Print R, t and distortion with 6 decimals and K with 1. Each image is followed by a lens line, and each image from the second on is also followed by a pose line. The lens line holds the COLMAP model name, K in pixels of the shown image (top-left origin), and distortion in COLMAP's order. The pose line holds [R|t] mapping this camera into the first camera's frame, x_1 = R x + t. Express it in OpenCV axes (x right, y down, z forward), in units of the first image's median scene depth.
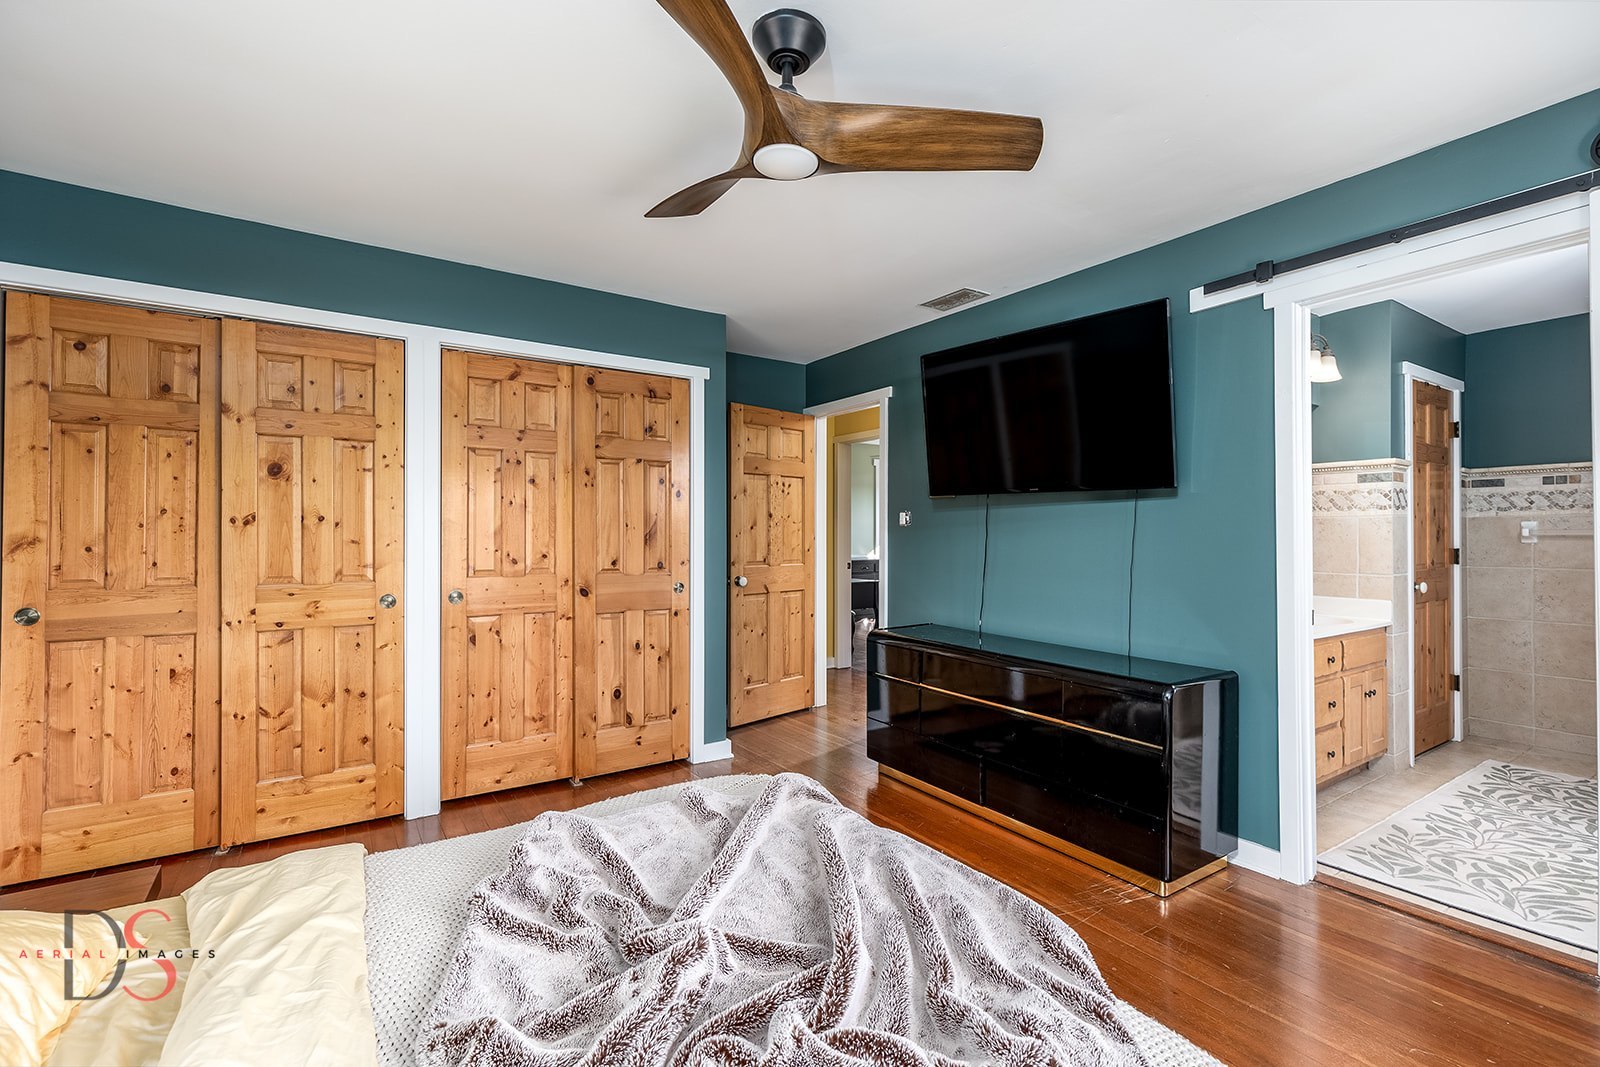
lens RADIAL K [[725.7, 0, 802.3], [0, 725.7, 532.5], [0, 0, 1]] dist [0.000433, -0.000063]
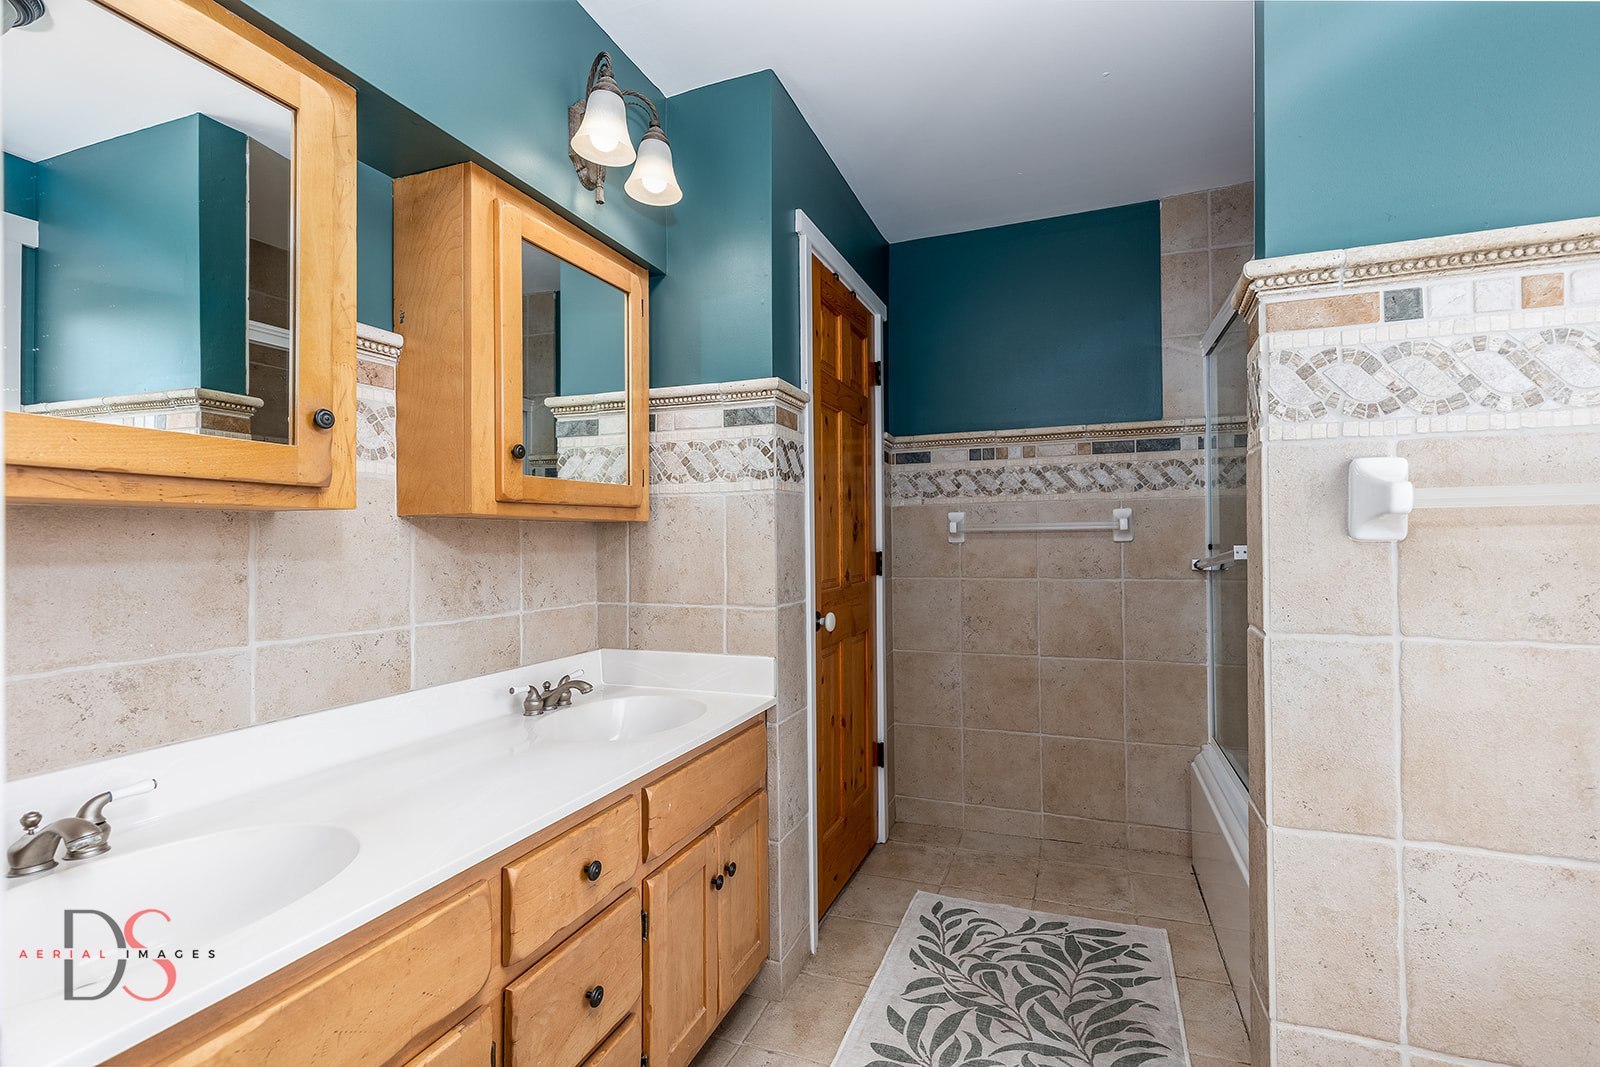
lens RADIAL K [[725.7, 0, 801.4], [0, 725.7, 534.2], [0, 0, 1]] dist [0.000433, -0.000063]
pose [[0.824757, -0.001490, 0.565486, 0.480723], [0.005729, 0.999967, -0.005722, 0.009493], [-0.565459, 0.007959, 0.824738, 0.506471]]
